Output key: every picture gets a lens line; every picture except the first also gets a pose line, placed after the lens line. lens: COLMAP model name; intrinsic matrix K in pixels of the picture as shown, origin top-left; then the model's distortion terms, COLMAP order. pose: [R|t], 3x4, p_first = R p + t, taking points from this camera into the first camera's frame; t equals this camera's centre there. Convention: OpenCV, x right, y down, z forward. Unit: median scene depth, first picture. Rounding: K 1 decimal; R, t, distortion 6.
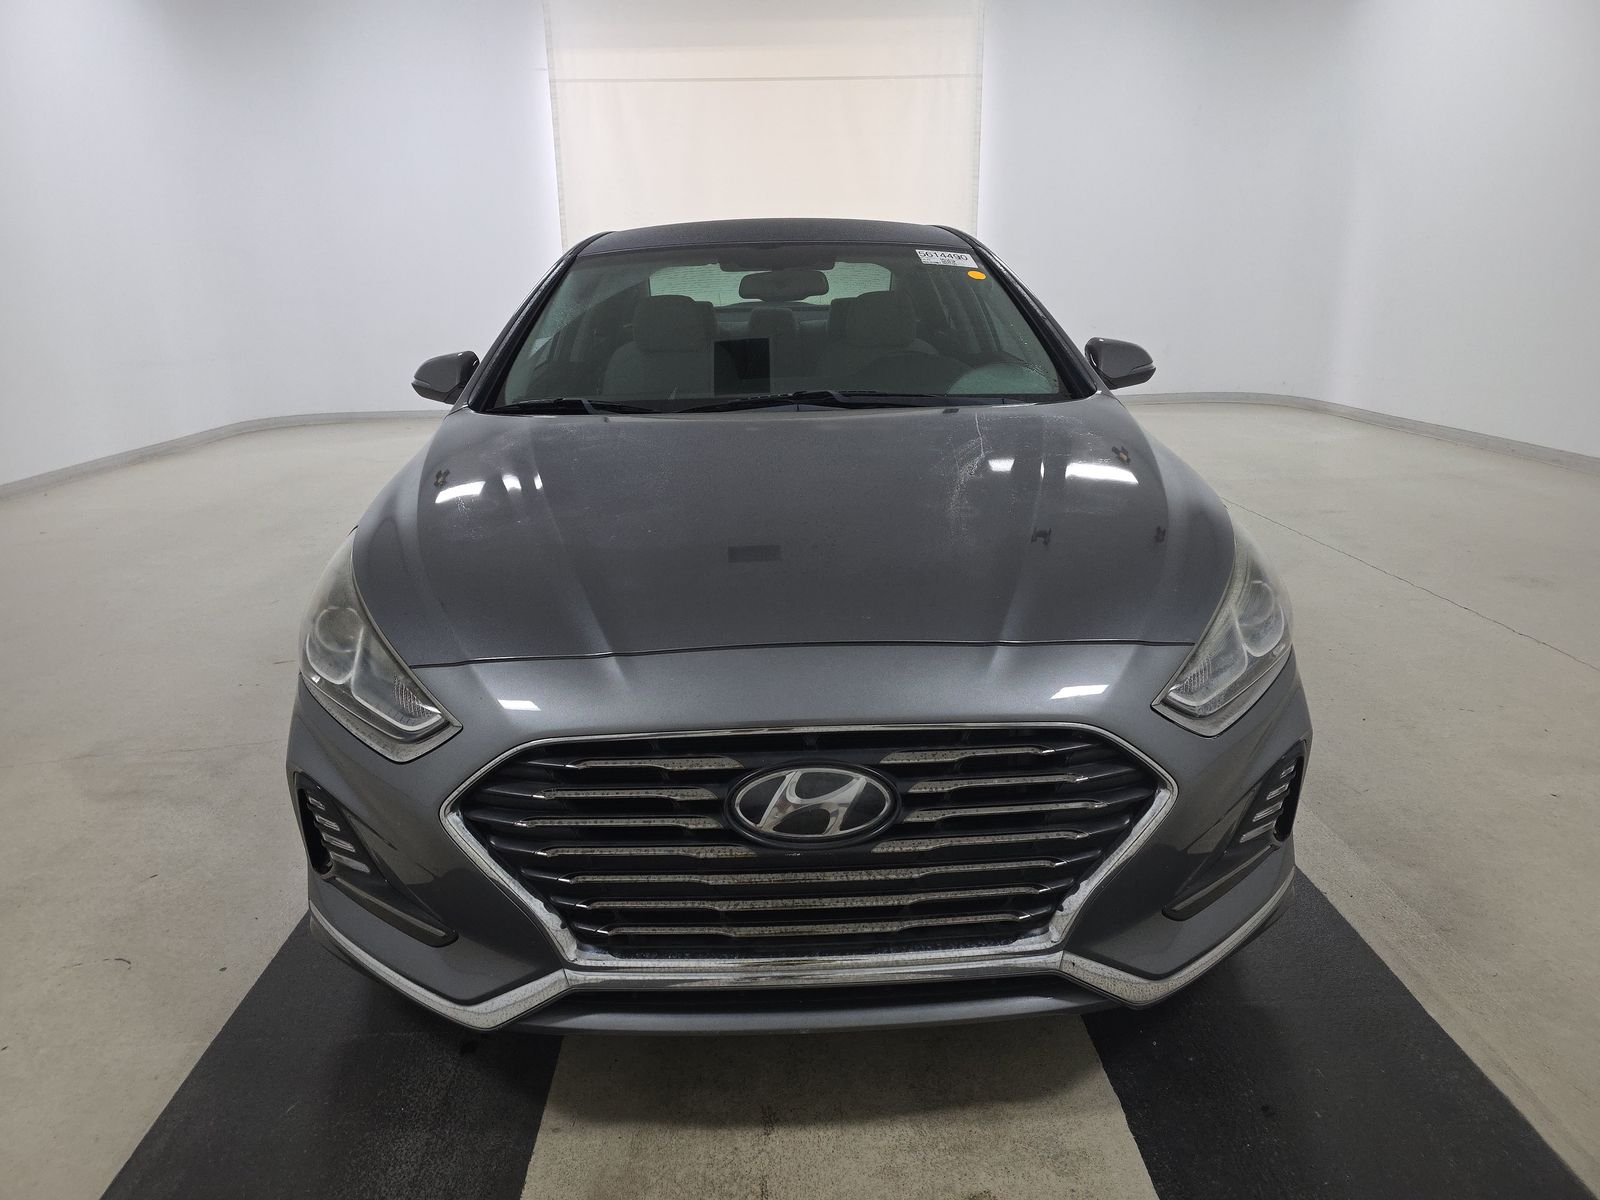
lens RADIAL K [[1056.5, 0, 800.0], [0, 1056.5, 600.0], [0, 0, 1]] dist [0.027753, 0.000105]
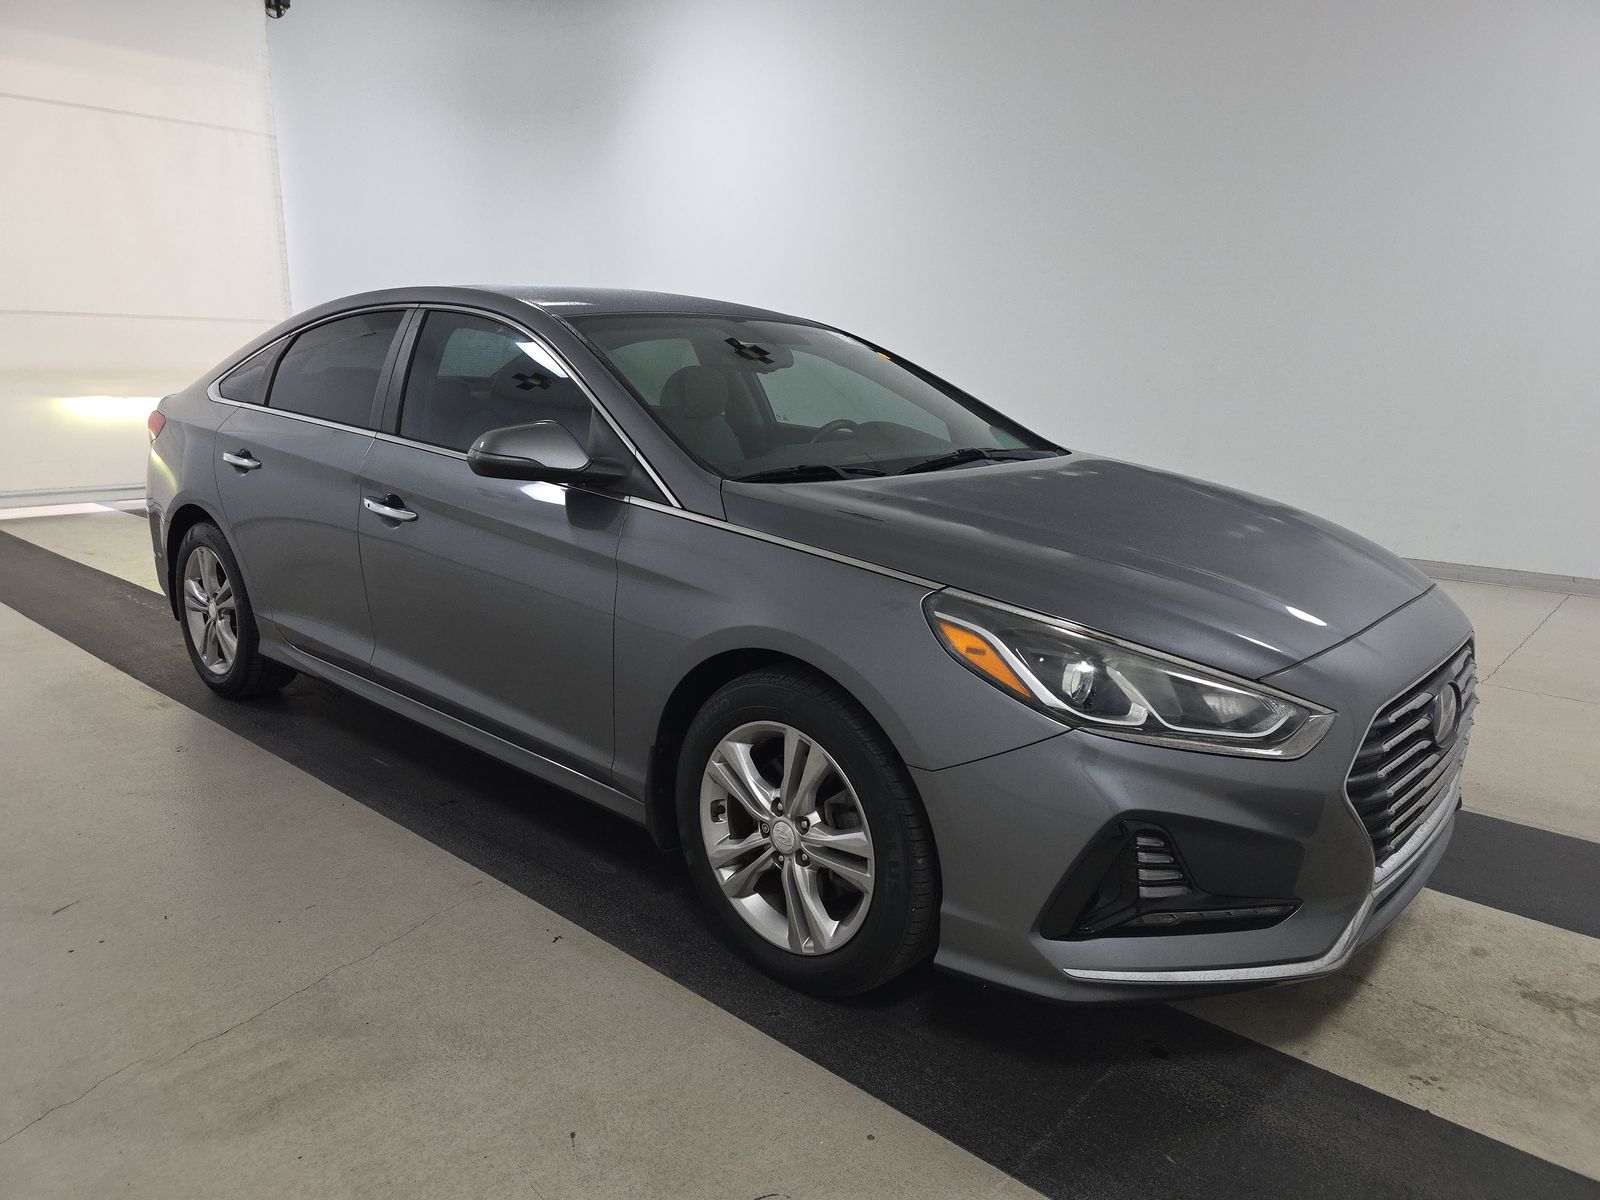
lens RADIAL K [[1061.0, 0, 800.0], [0, 1061.0, 600.0], [0, 0, 1]] dist [0.013803, 0.001090]
pose [[0.692196, -0.129285, 0.710036, -0.953876], [0.180689, 0.983536, 0.002935, -0.073166], [-0.698725, 0.126264, 0.704160, 0.332353]]
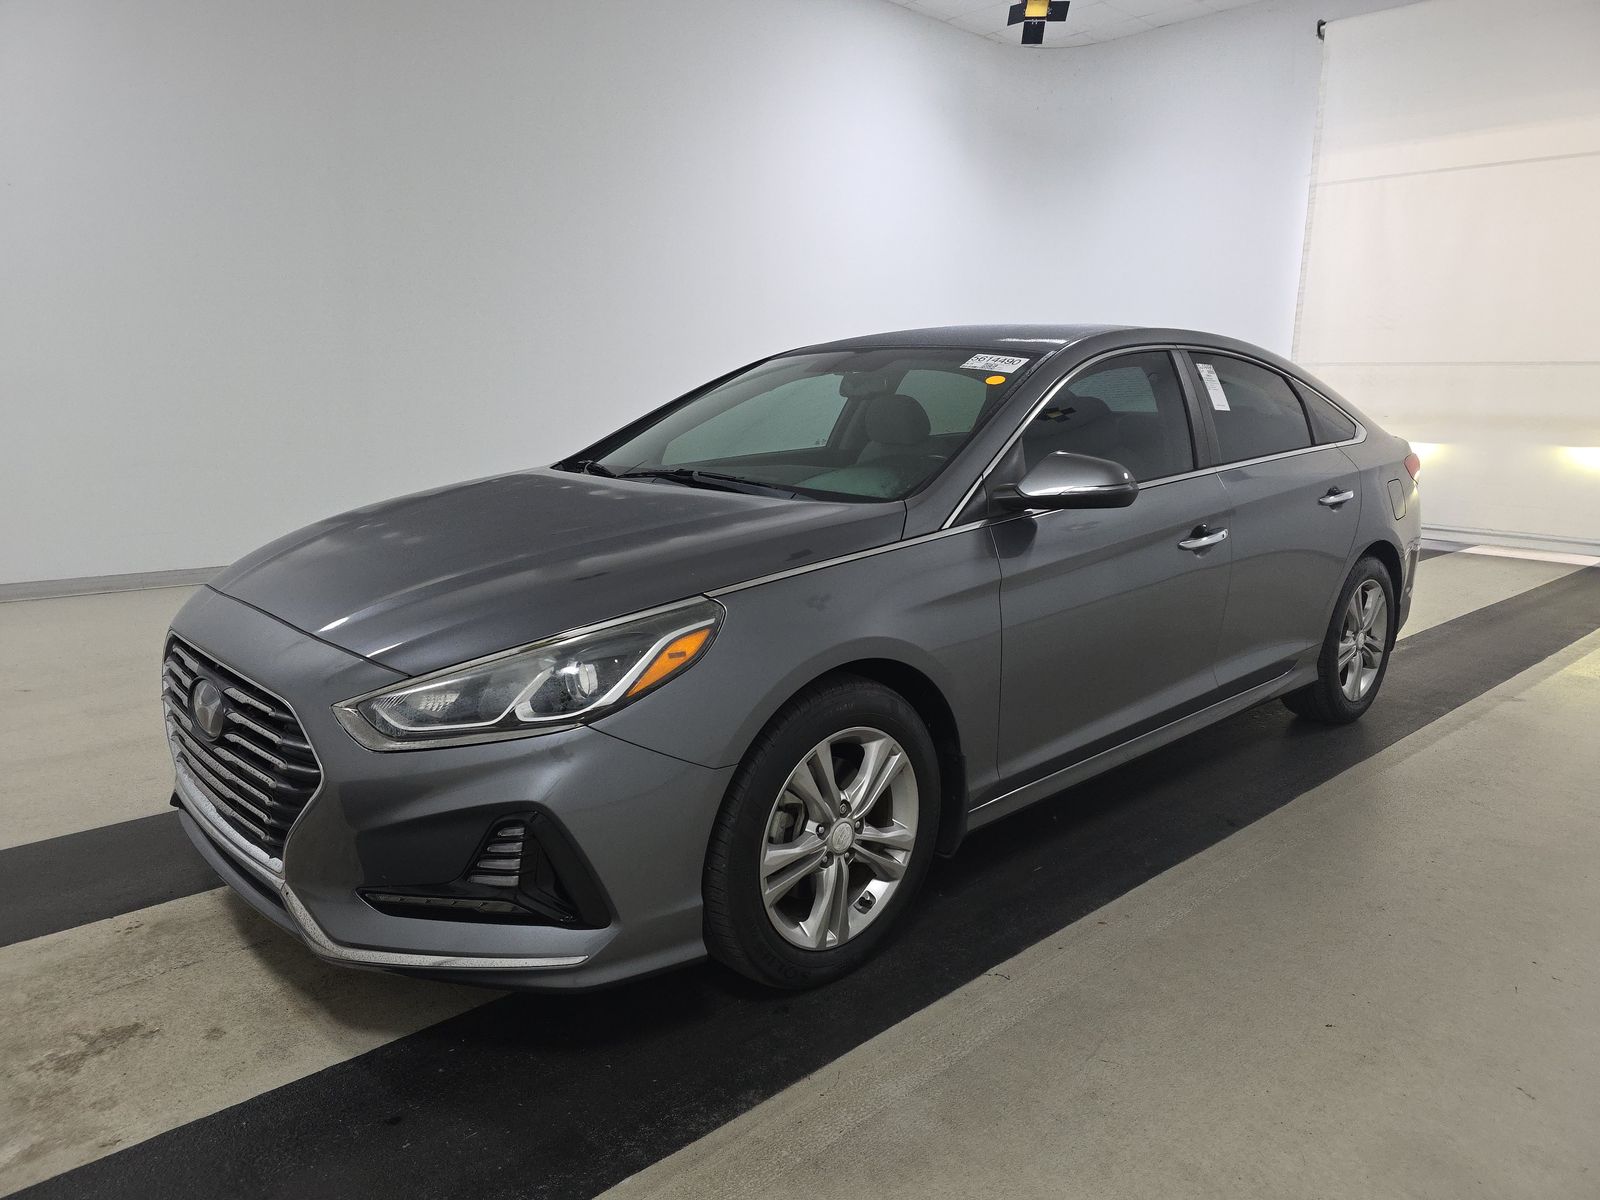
lens RADIAL K [[1056.5, 0, 800.0], [0, 1056.5, 600.0], [0, 0, 1]] dist [0.027753, 0.000105]
pose [[0.664547, 0.173320, -0.726869, 0.968916], [-0.240410, 0.970602, 0.011640, -0.104060], [0.707517, 0.167011, 0.686678, 0.310078]]
